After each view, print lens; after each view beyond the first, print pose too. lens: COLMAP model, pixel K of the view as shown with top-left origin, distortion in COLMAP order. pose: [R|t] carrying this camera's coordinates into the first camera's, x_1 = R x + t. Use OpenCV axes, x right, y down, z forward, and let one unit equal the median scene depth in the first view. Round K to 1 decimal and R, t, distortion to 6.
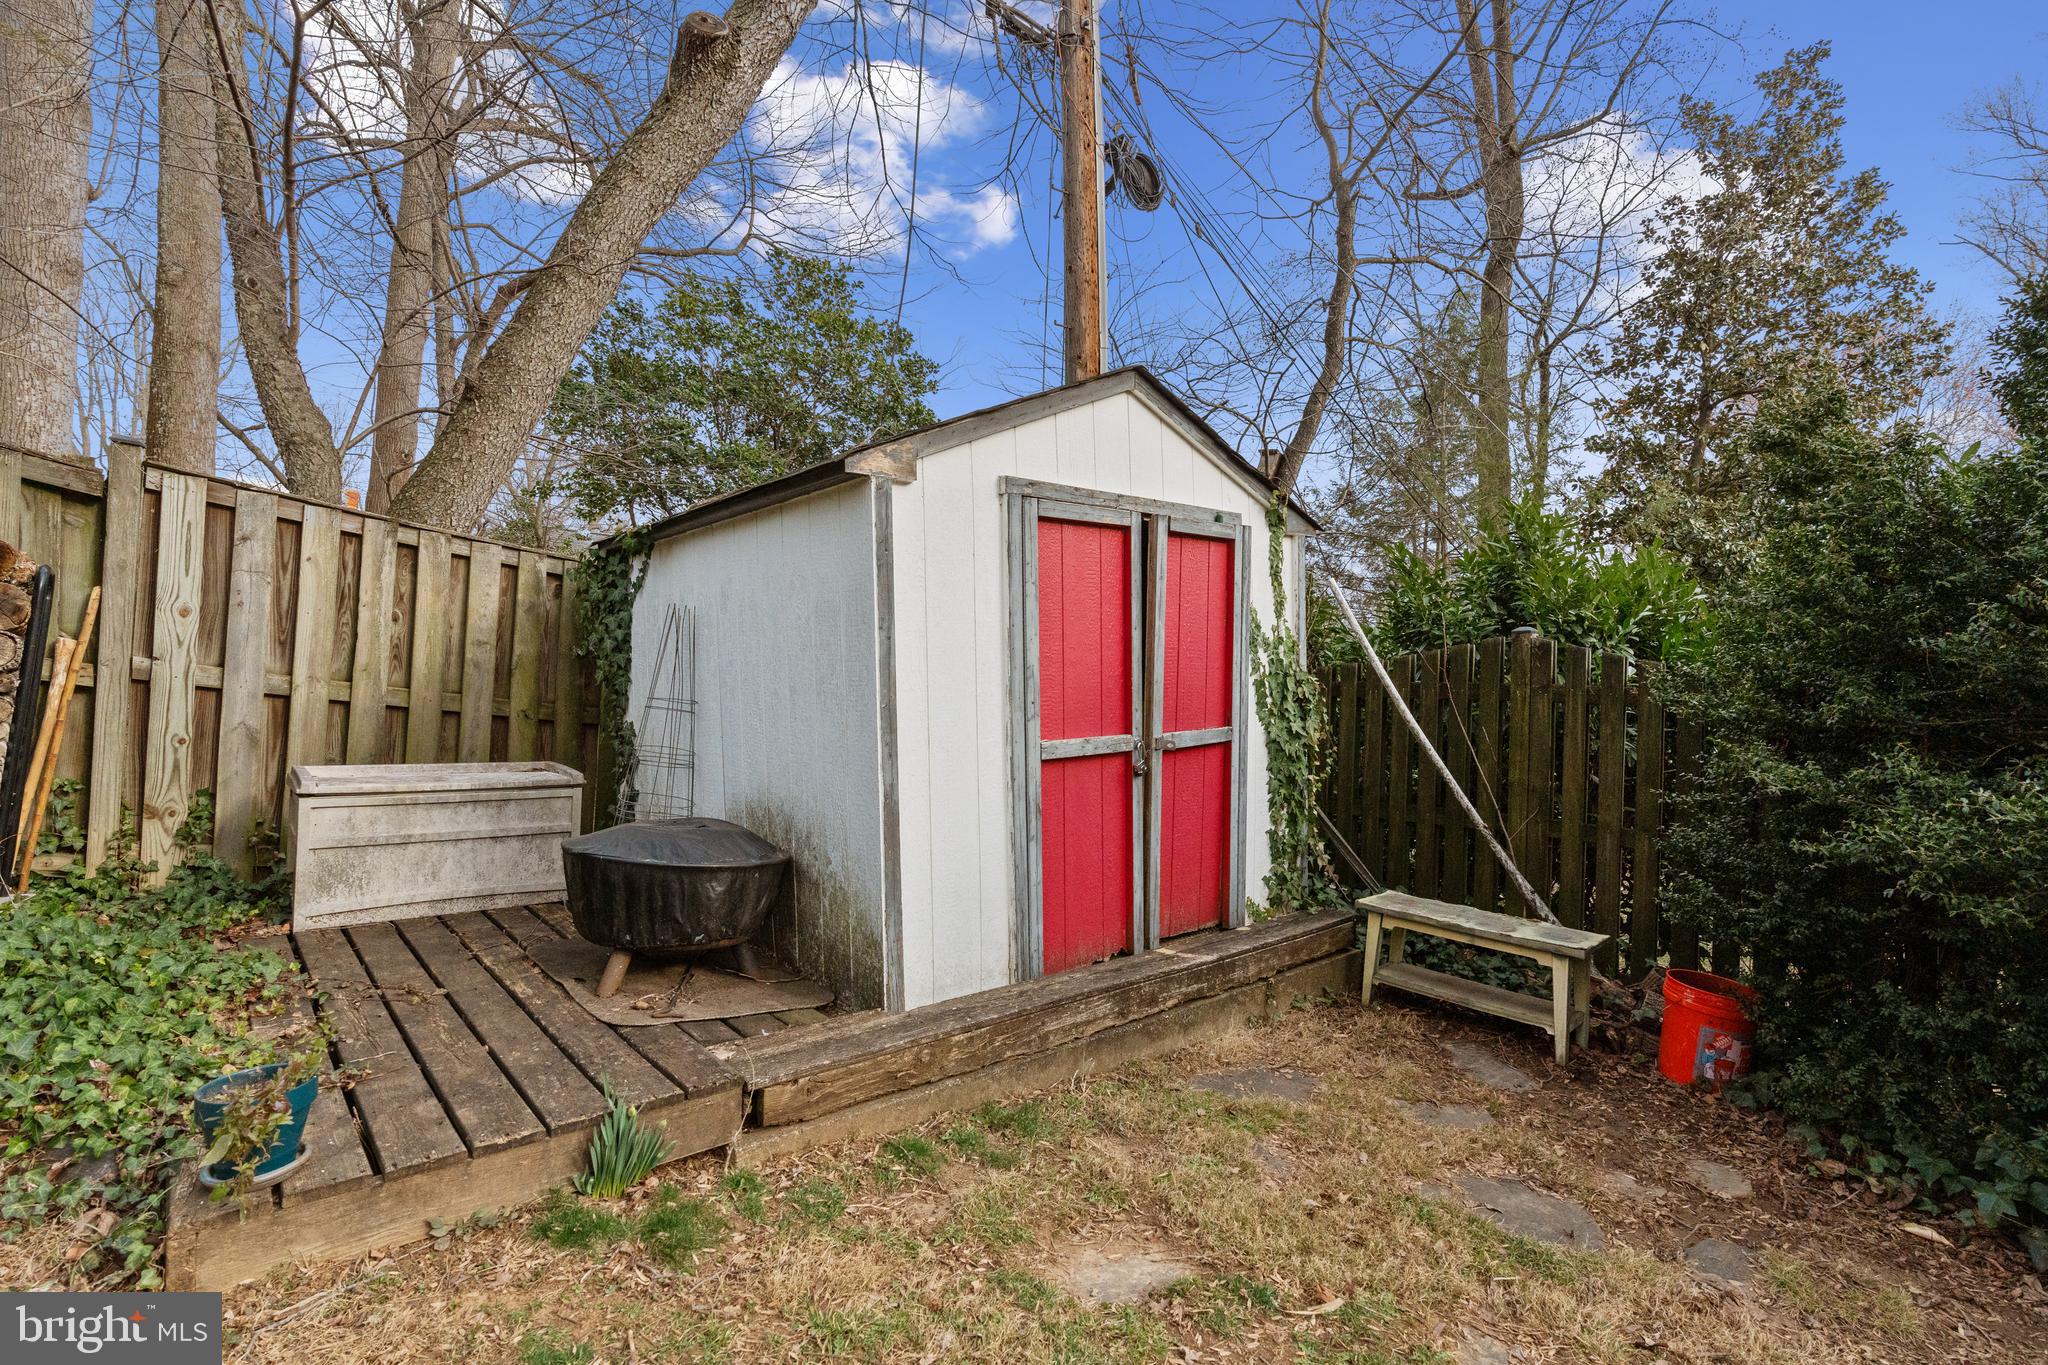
lens RADIAL K [[932.0, 0, 1027.4], [0, 932.0, 685.5], [0, 0, 1]] dist [-0.010718, 0.002826]
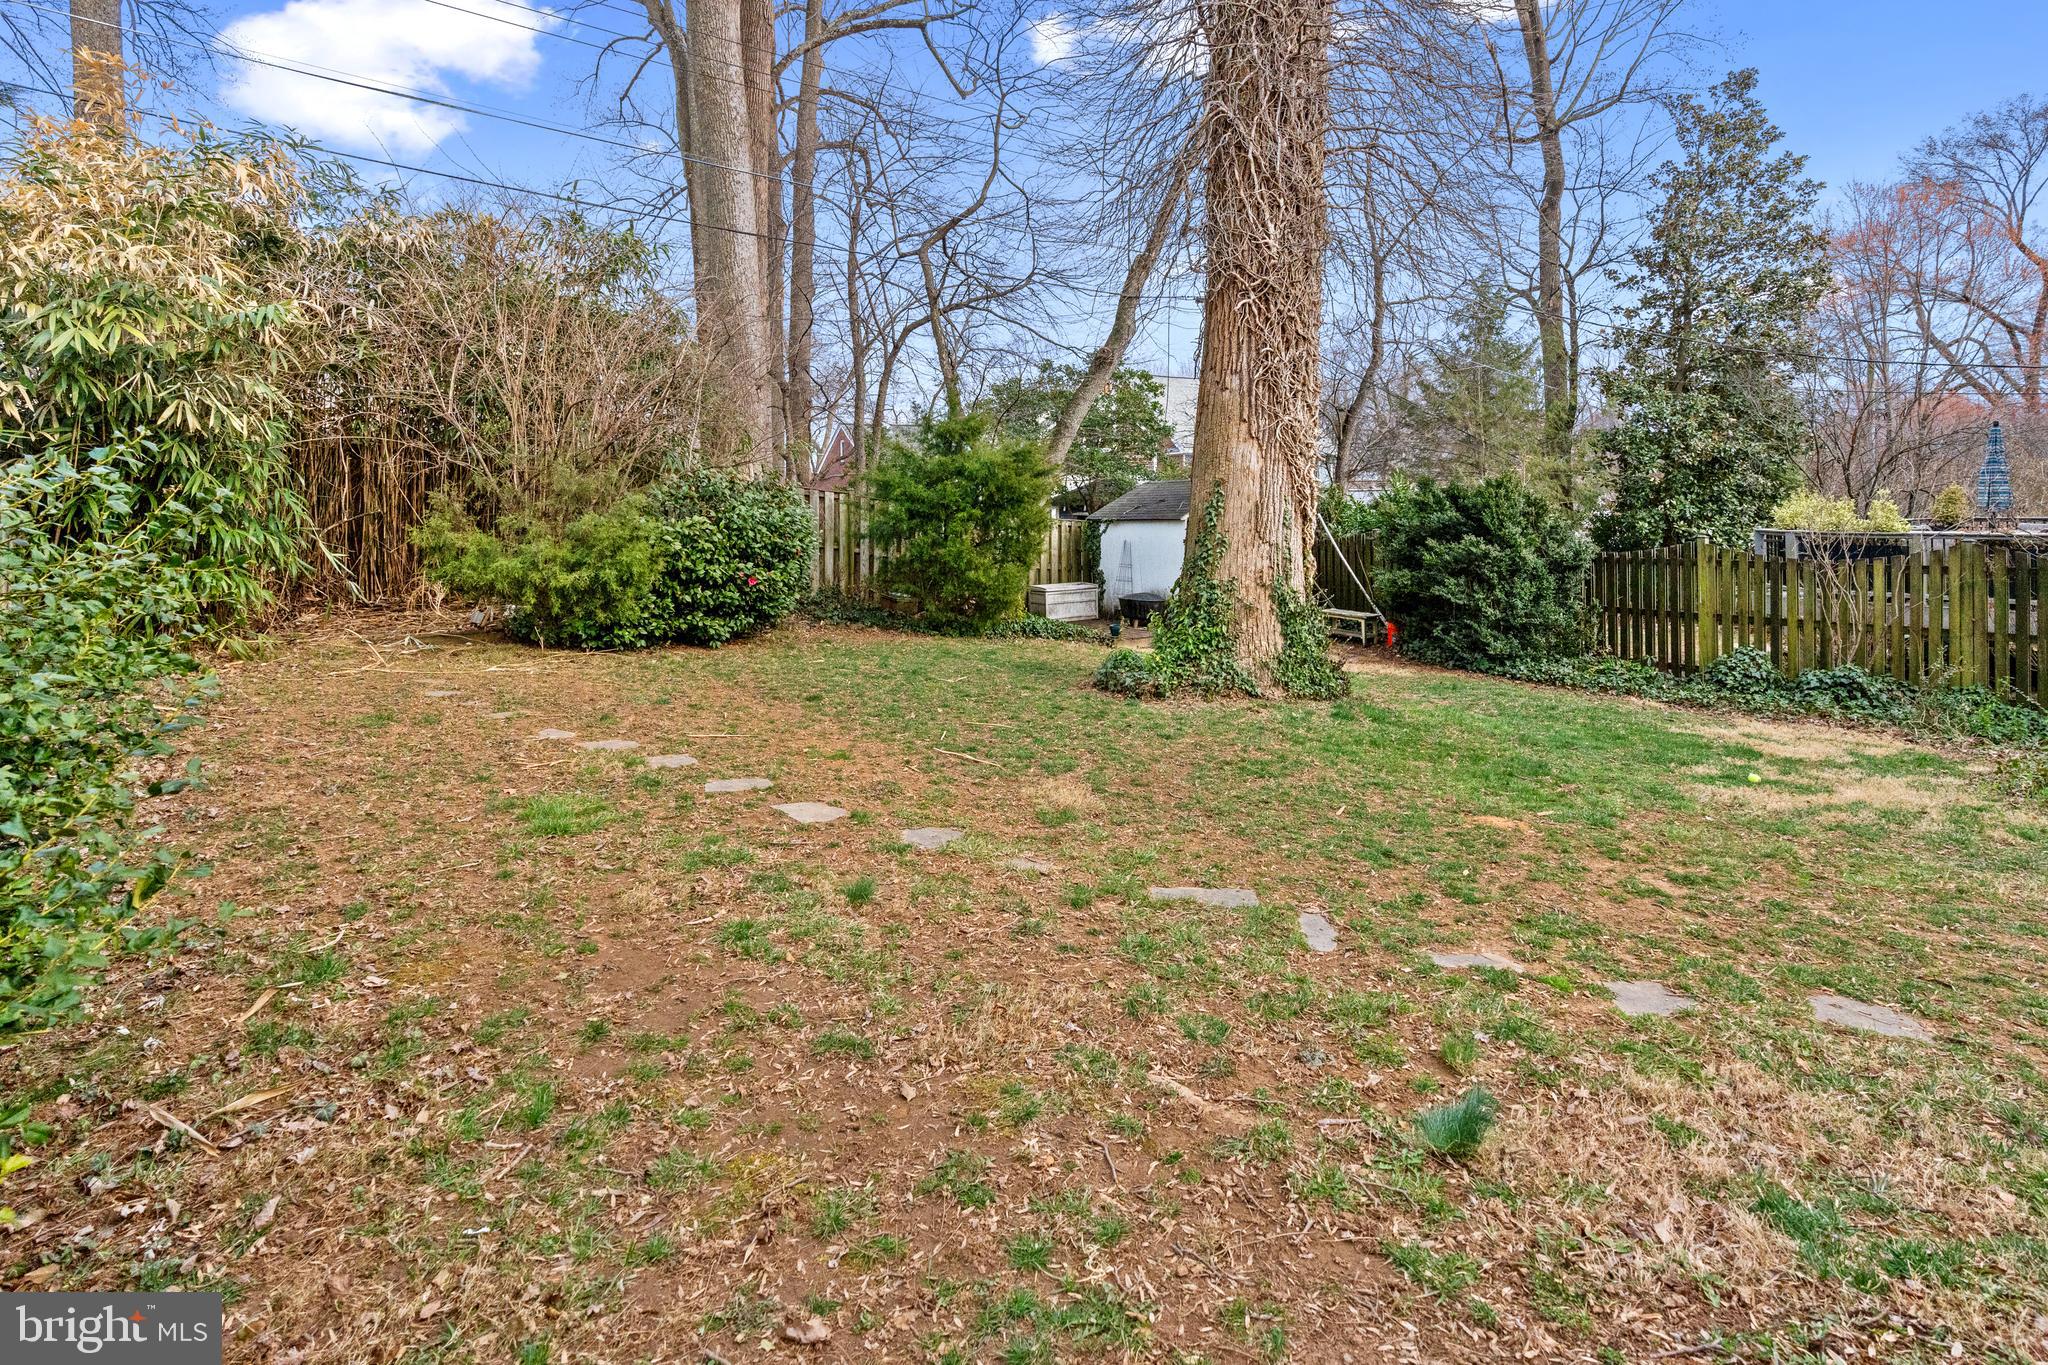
lens RADIAL K [[932.0, 0, 1027.4], [0, 932.0, 676.3], [0, 0, 1]] dist [-0.010718, 0.002826]
pose [[0.985934, -0.022659, -0.165593, -0.061198], [0.050232, 0.985134, 0.164281, -0.065933], [0.159409, -0.170288, 0.972415, -1.049950]]
